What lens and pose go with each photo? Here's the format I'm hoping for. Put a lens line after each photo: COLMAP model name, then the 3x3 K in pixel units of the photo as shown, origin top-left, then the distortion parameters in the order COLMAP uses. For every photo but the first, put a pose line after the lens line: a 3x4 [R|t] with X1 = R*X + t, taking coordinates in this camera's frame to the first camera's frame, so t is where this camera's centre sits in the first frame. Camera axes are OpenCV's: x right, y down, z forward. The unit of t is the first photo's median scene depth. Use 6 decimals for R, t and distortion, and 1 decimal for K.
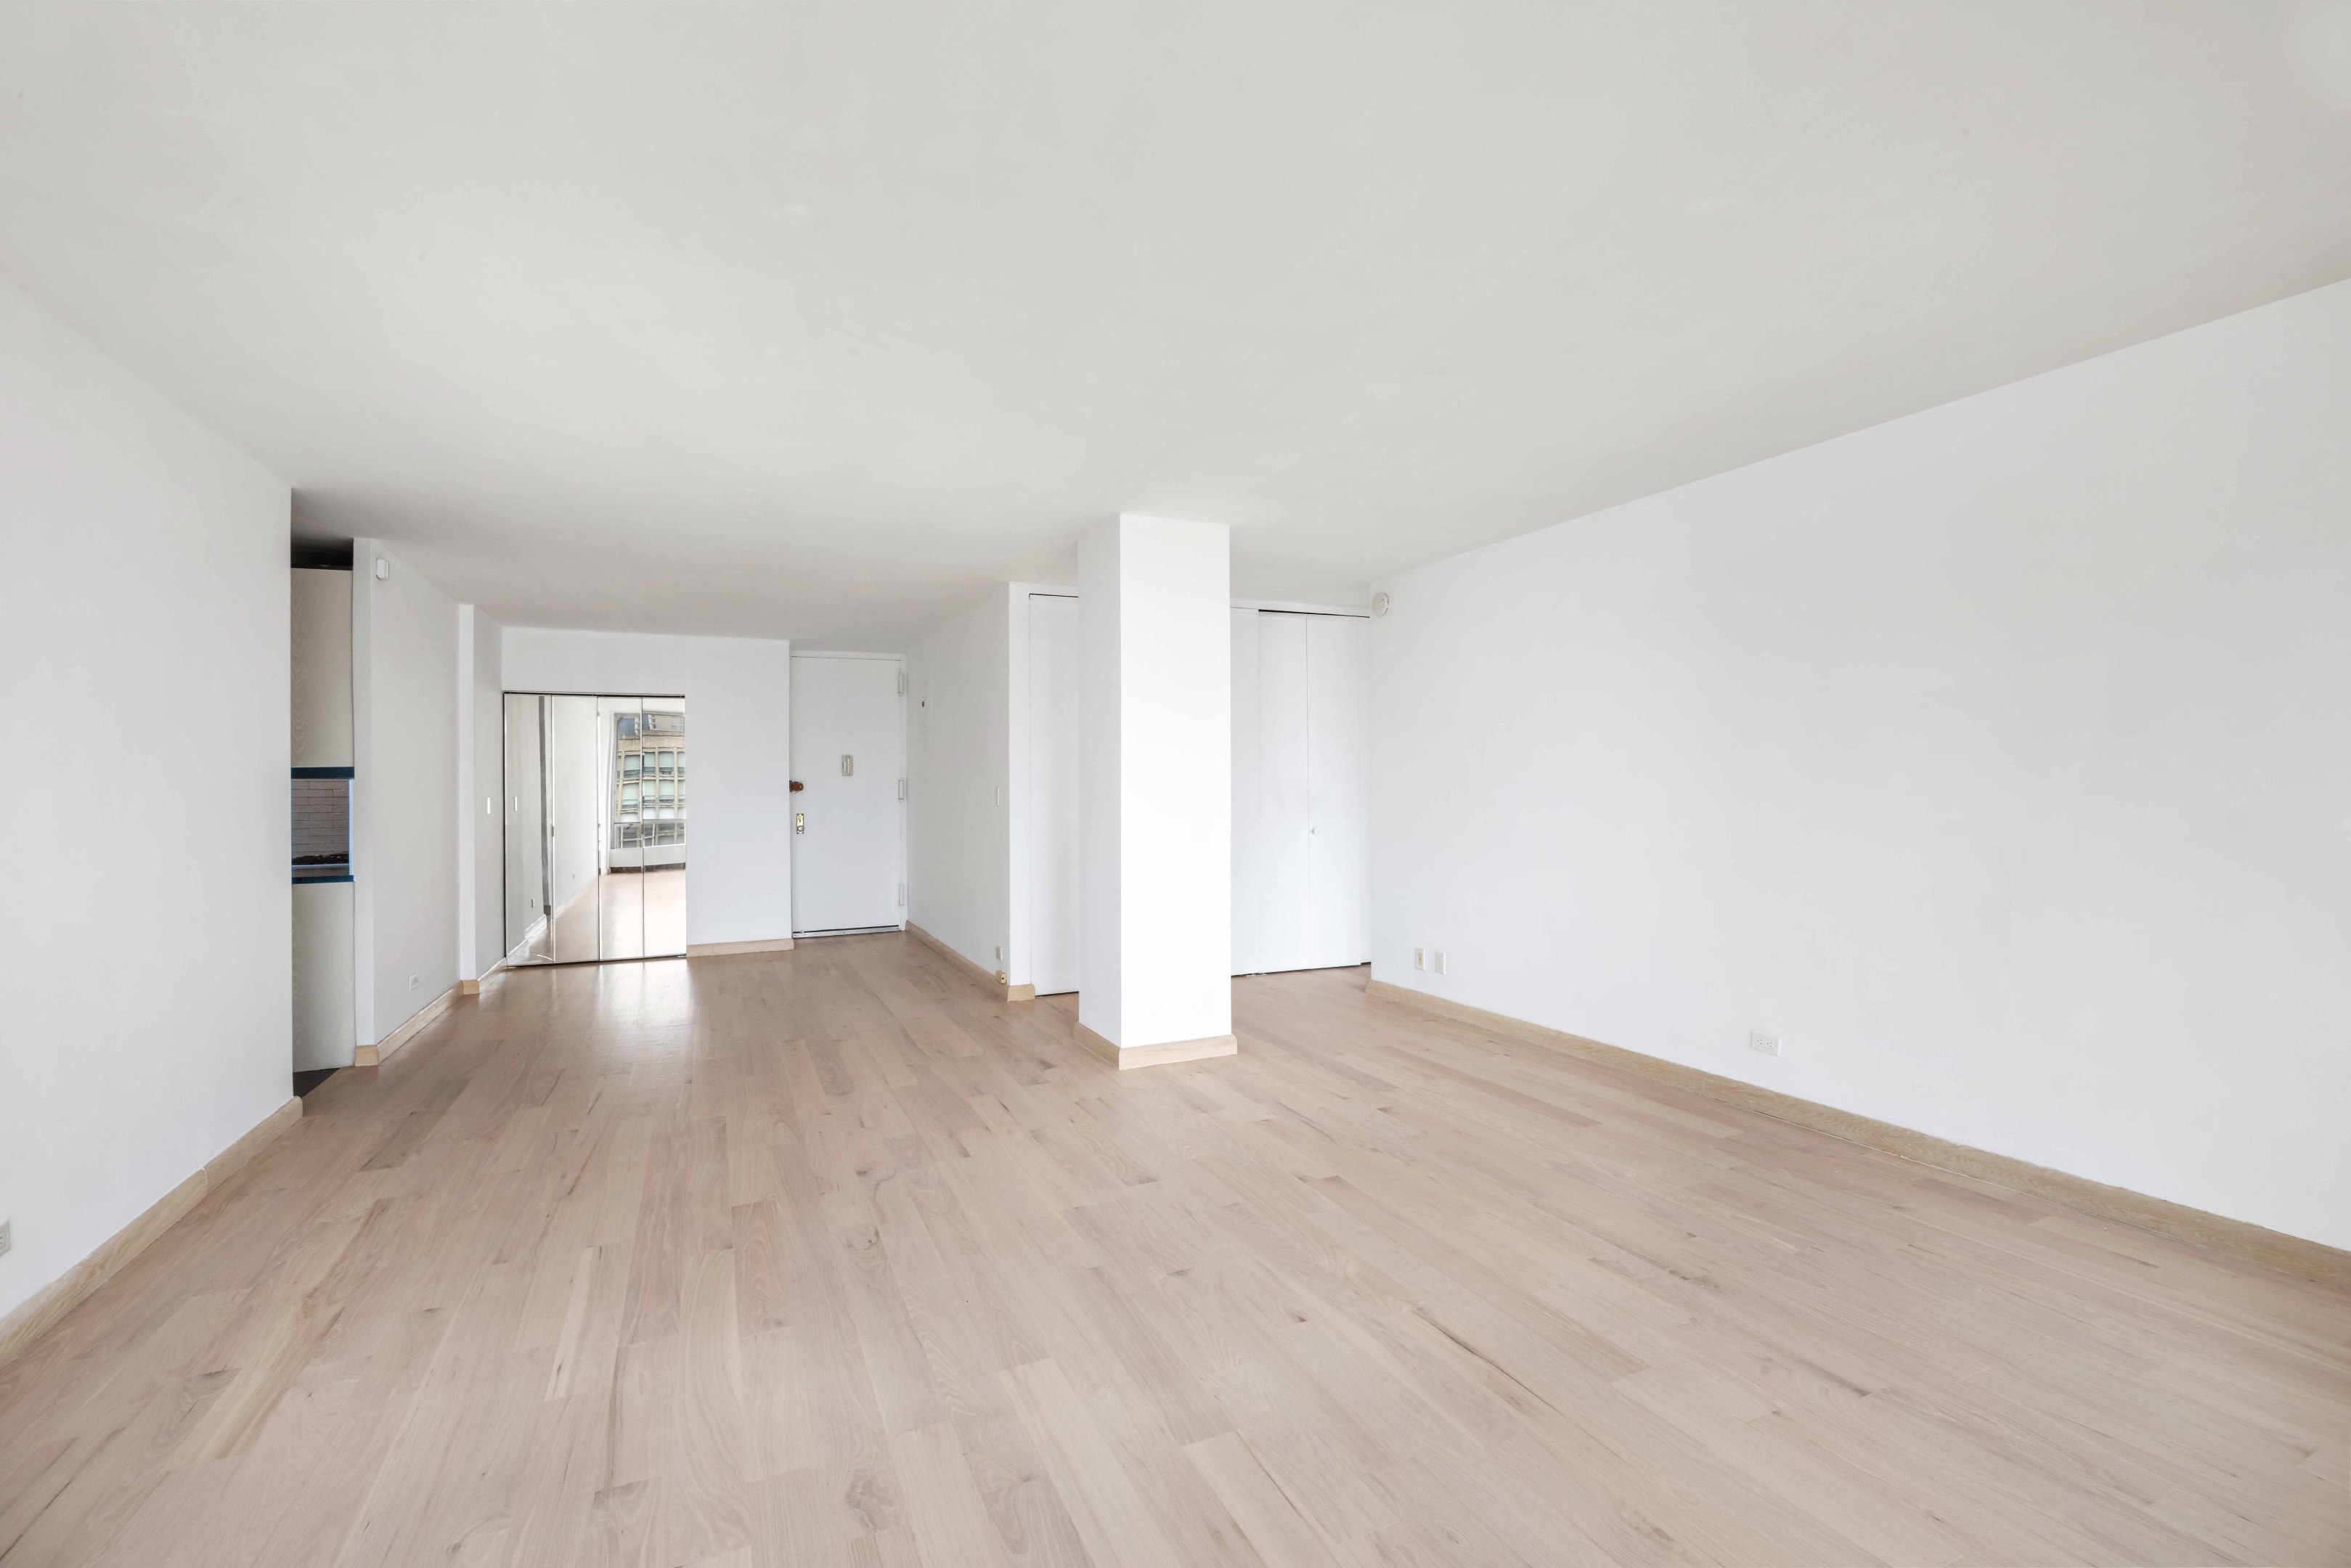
lens RADIAL K [[1033.8, 0, 1166.8], [0, 1033.8, 775.0], [0, 0, 1]] dist [-0.013492, 0.001189]
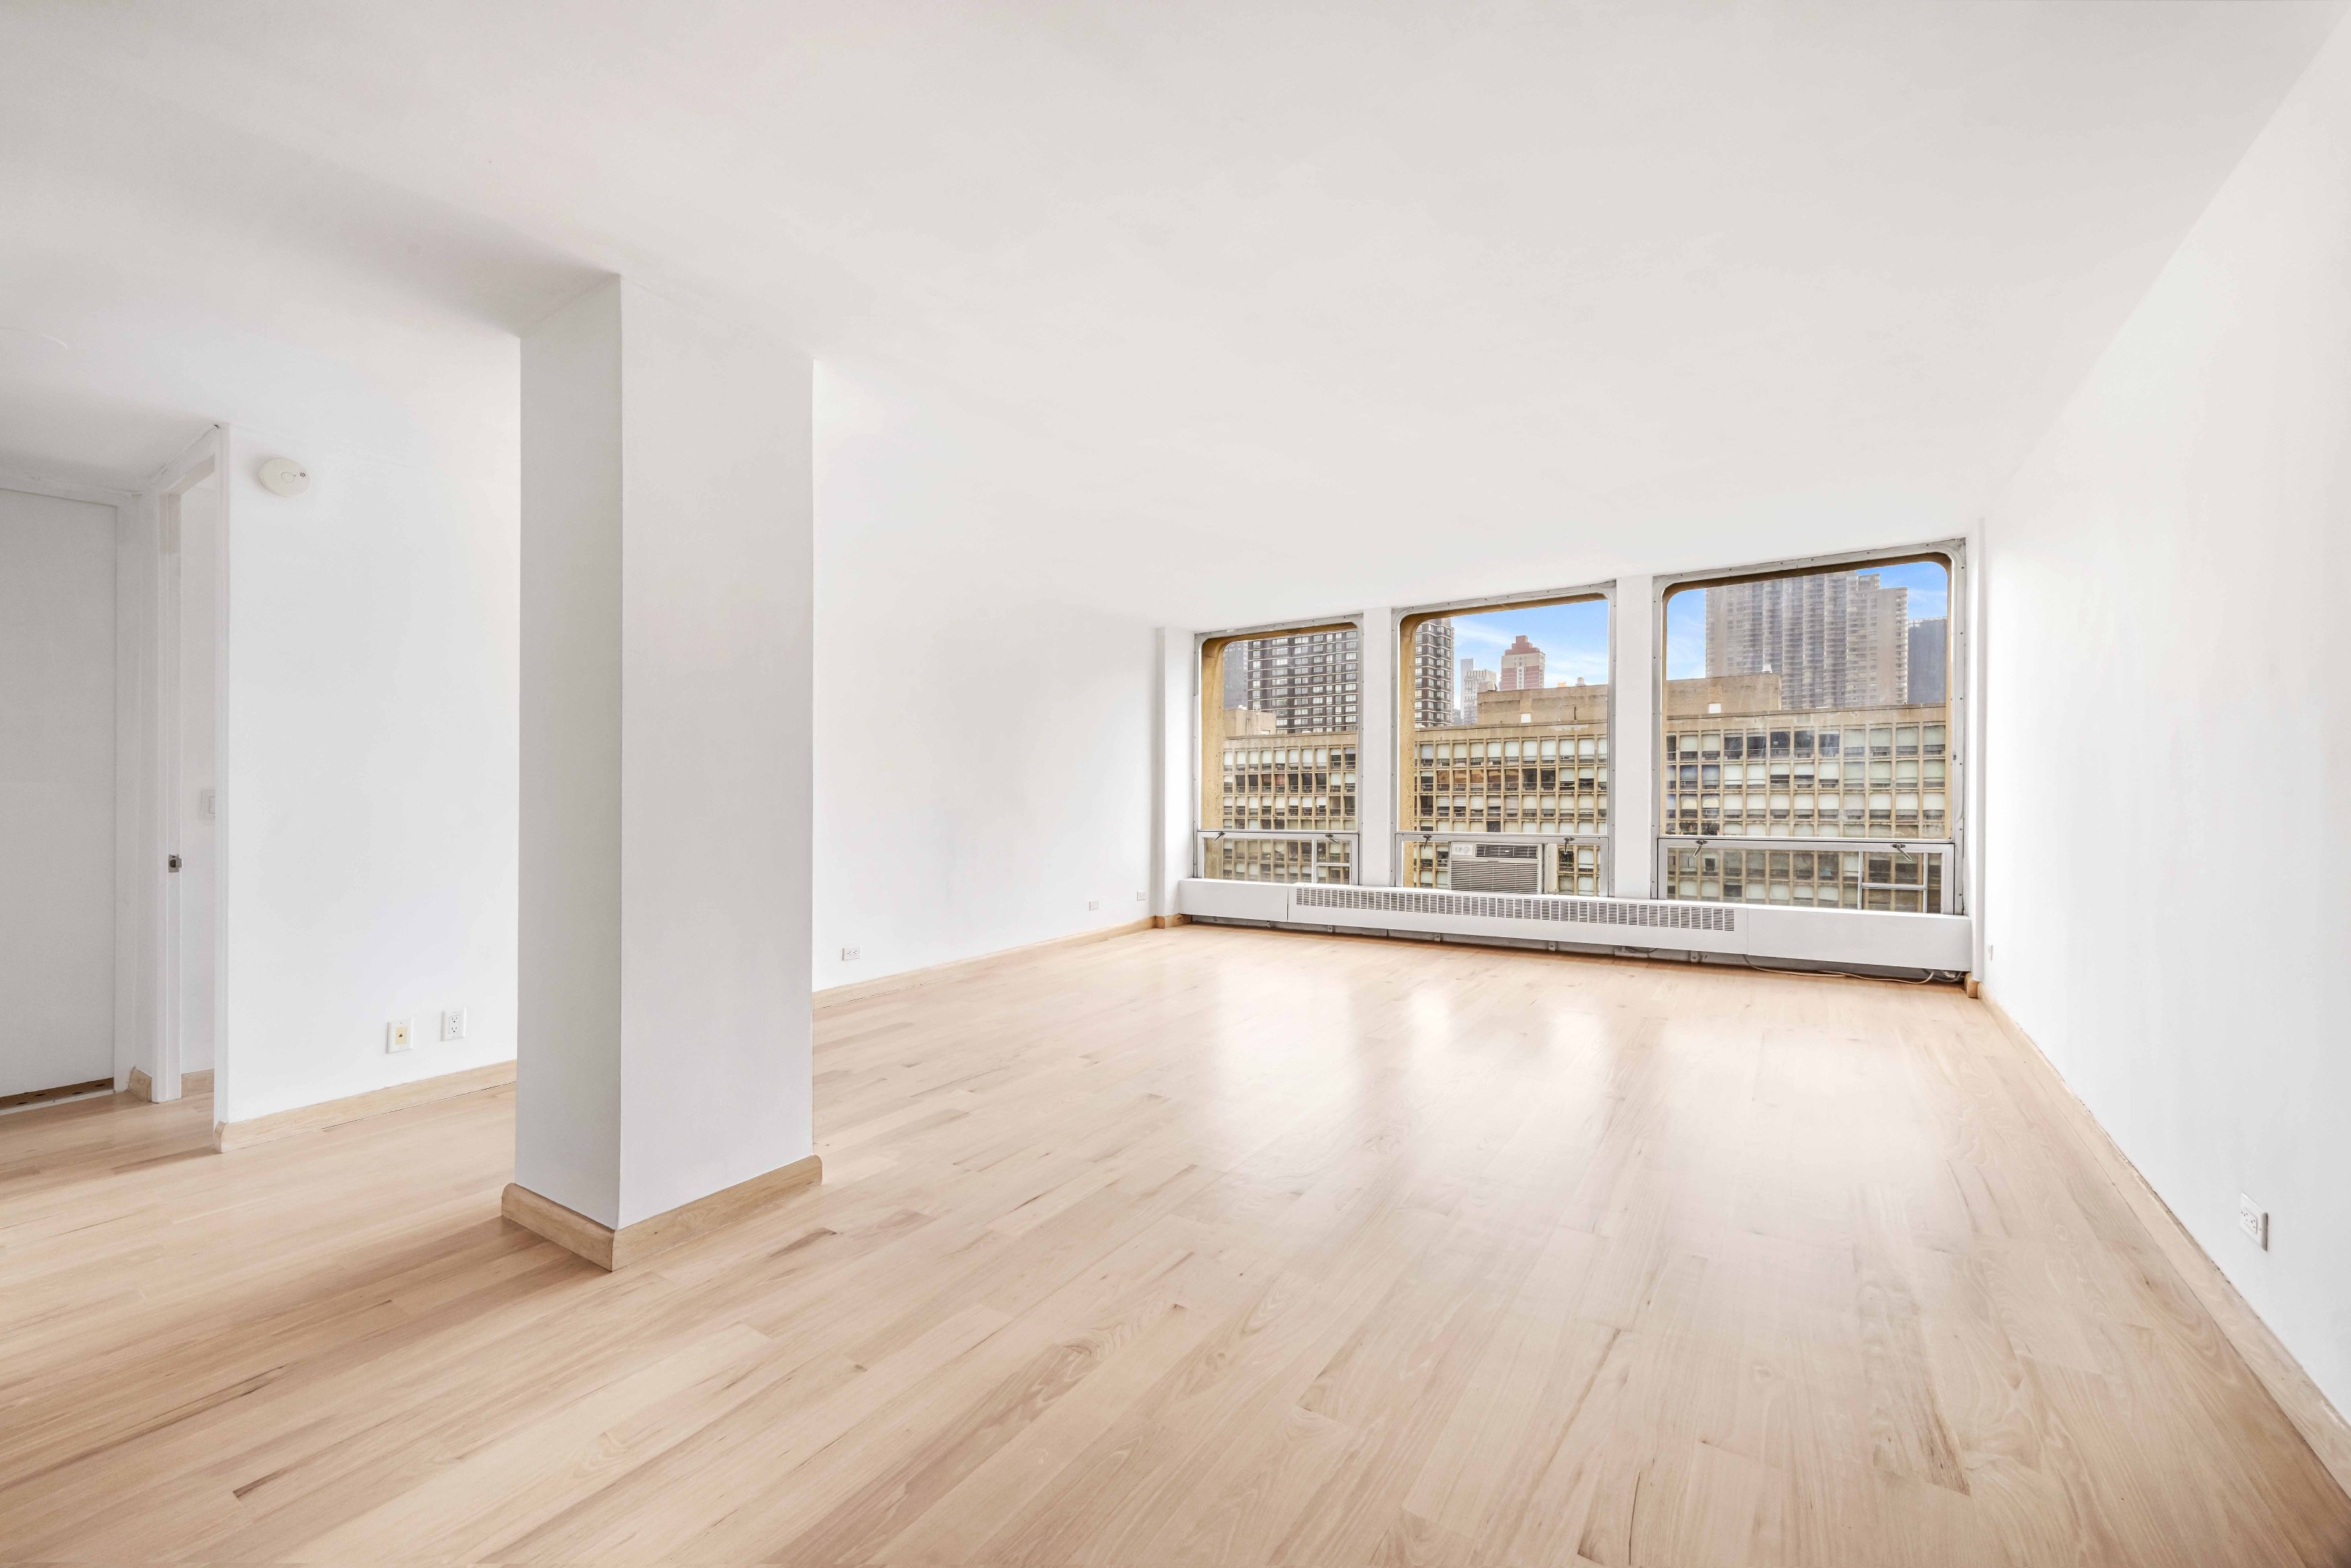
lens RADIAL K [[953.9, 0, 1167.4], [0, 953.9, 778.0], [0, 0, 1]] dist [0.013794, -0.000513]
pose [[-0.535456, 0.024464, 0.844209, -0.926211], [0.012781, 0.999701, -0.020864, 0.051761], [-0.844467, -0.000382, -0.535608, 1.524169]]
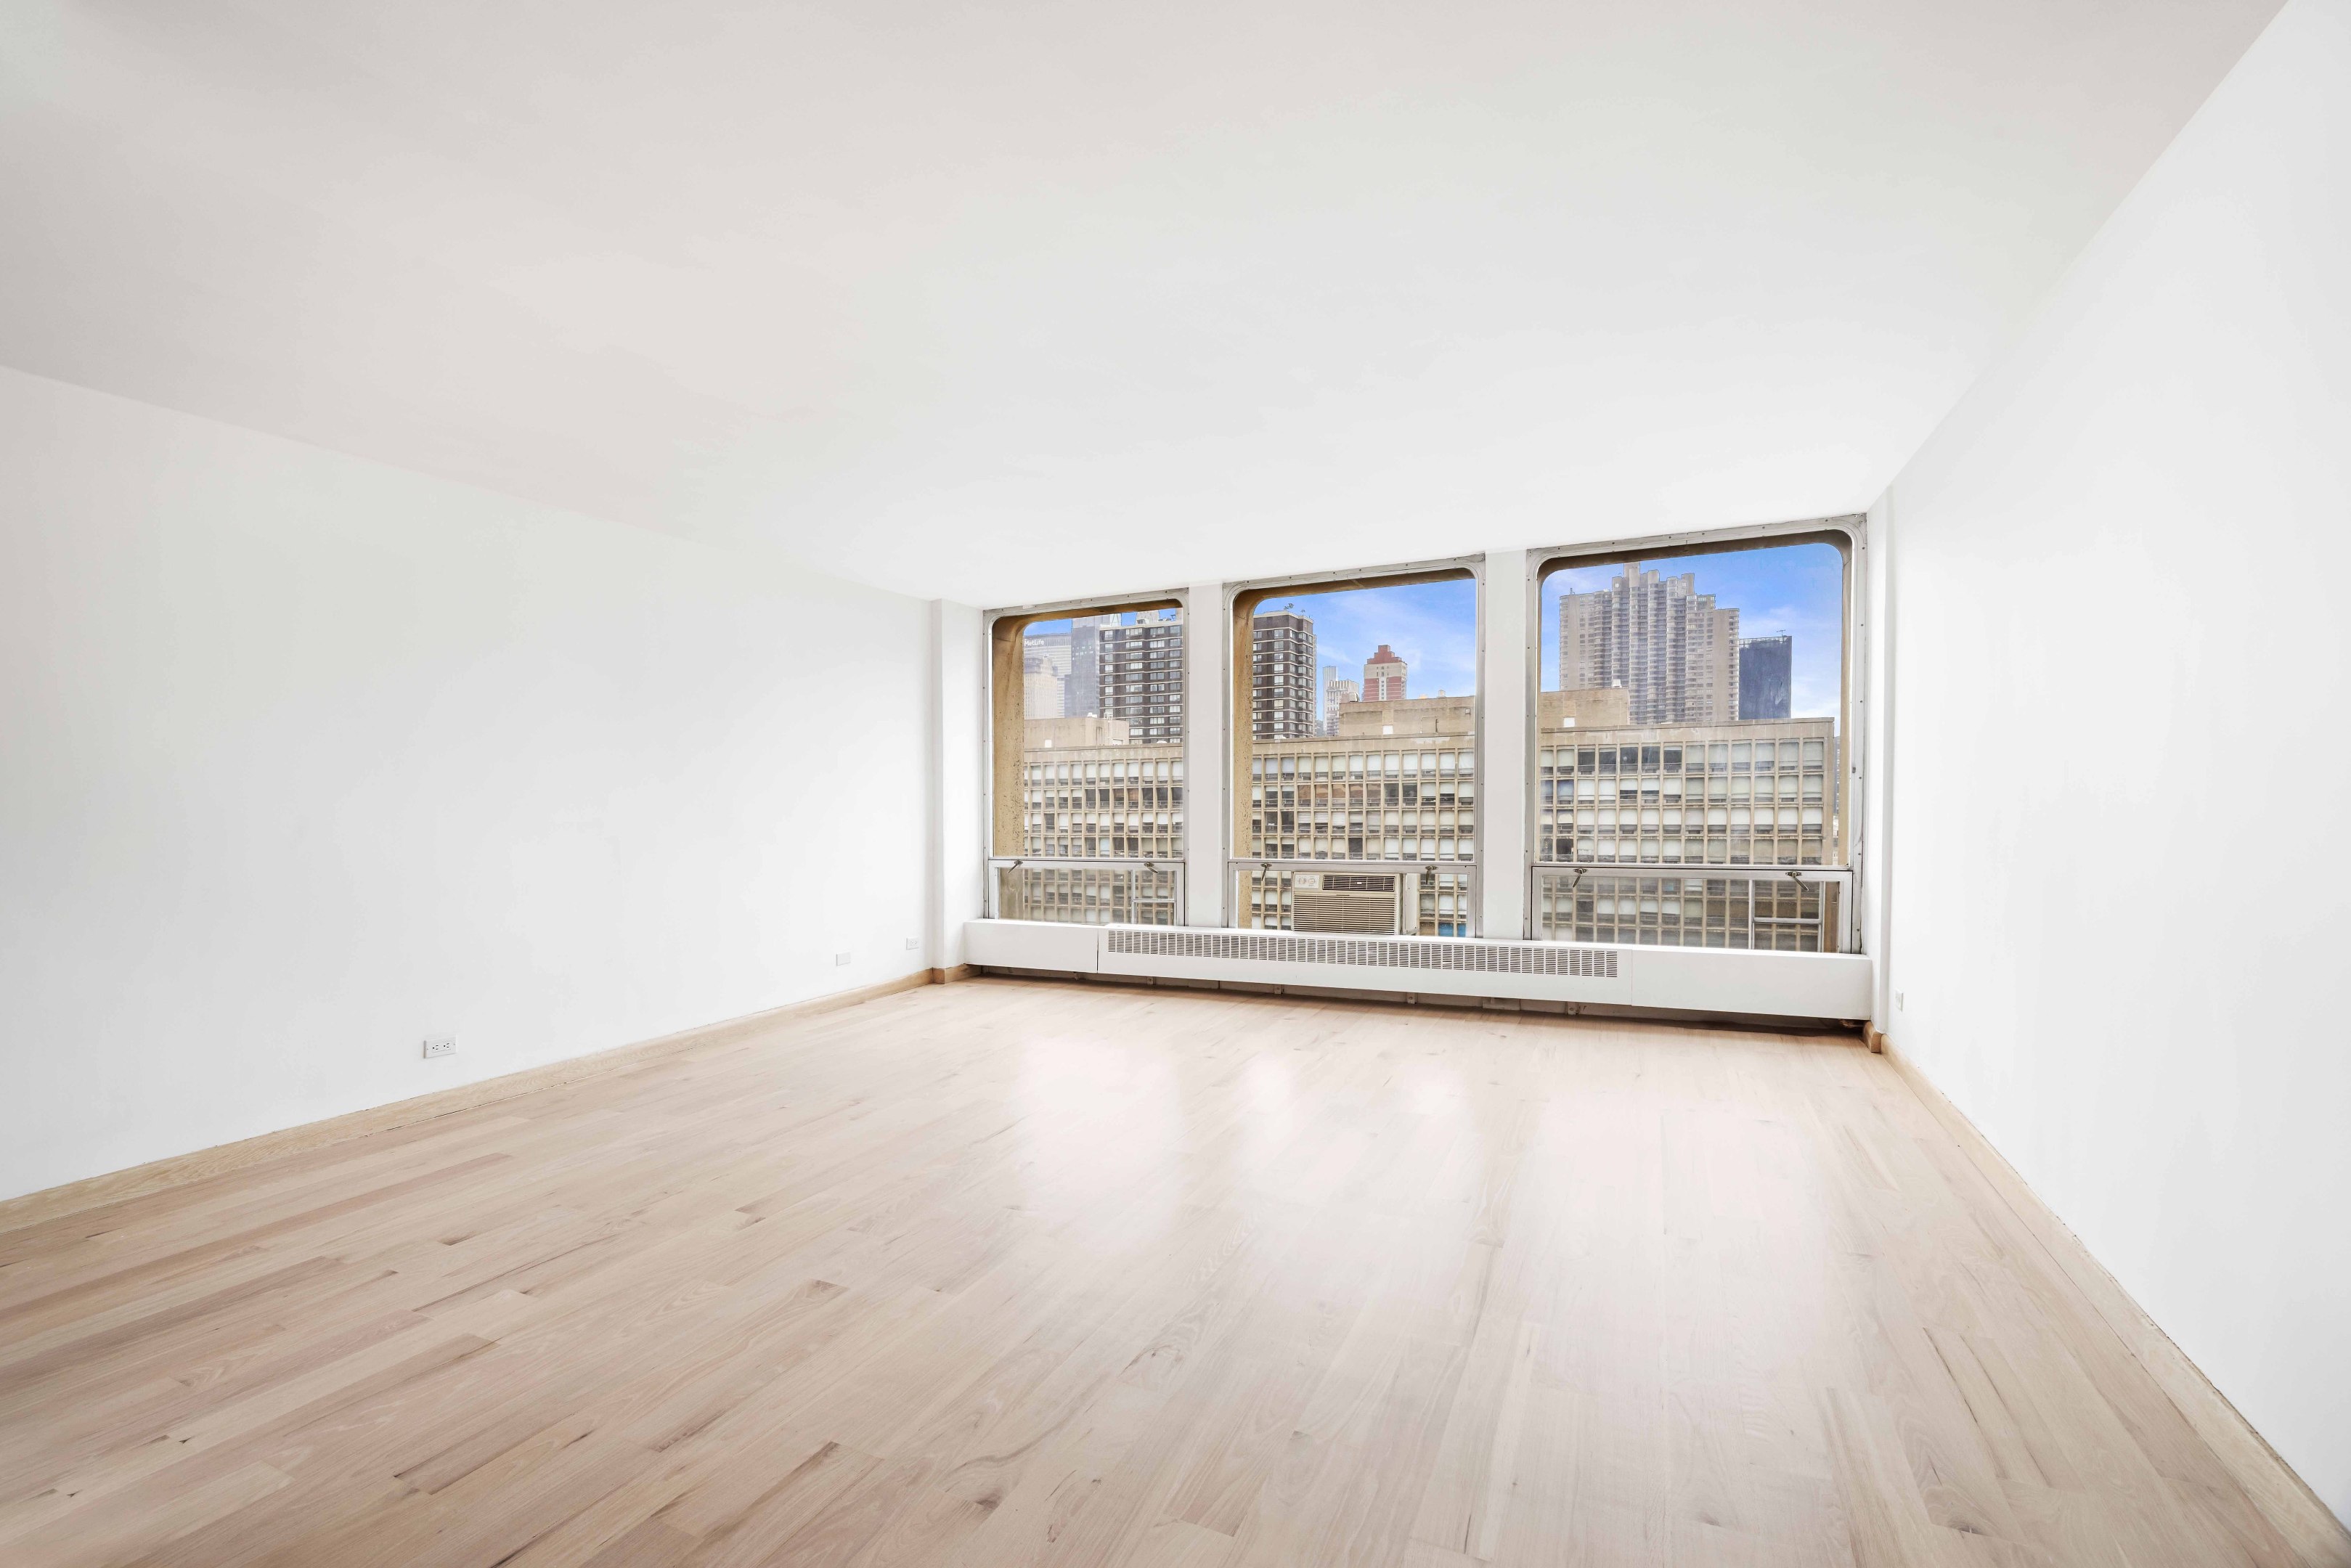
lens RADIAL K [[1033.8, 0, 1174.3], [0, 1033.8, 796.5], [0, 0, 1]] dist [-0.013492, 0.001189]
pose [[-0.659125, 0.020751, 0.751747, -0.745877], [0.014463, 0.999784, -0.014916, 0.045965], [-0.751894, 0.001041, -0.659283, 1.266766]]
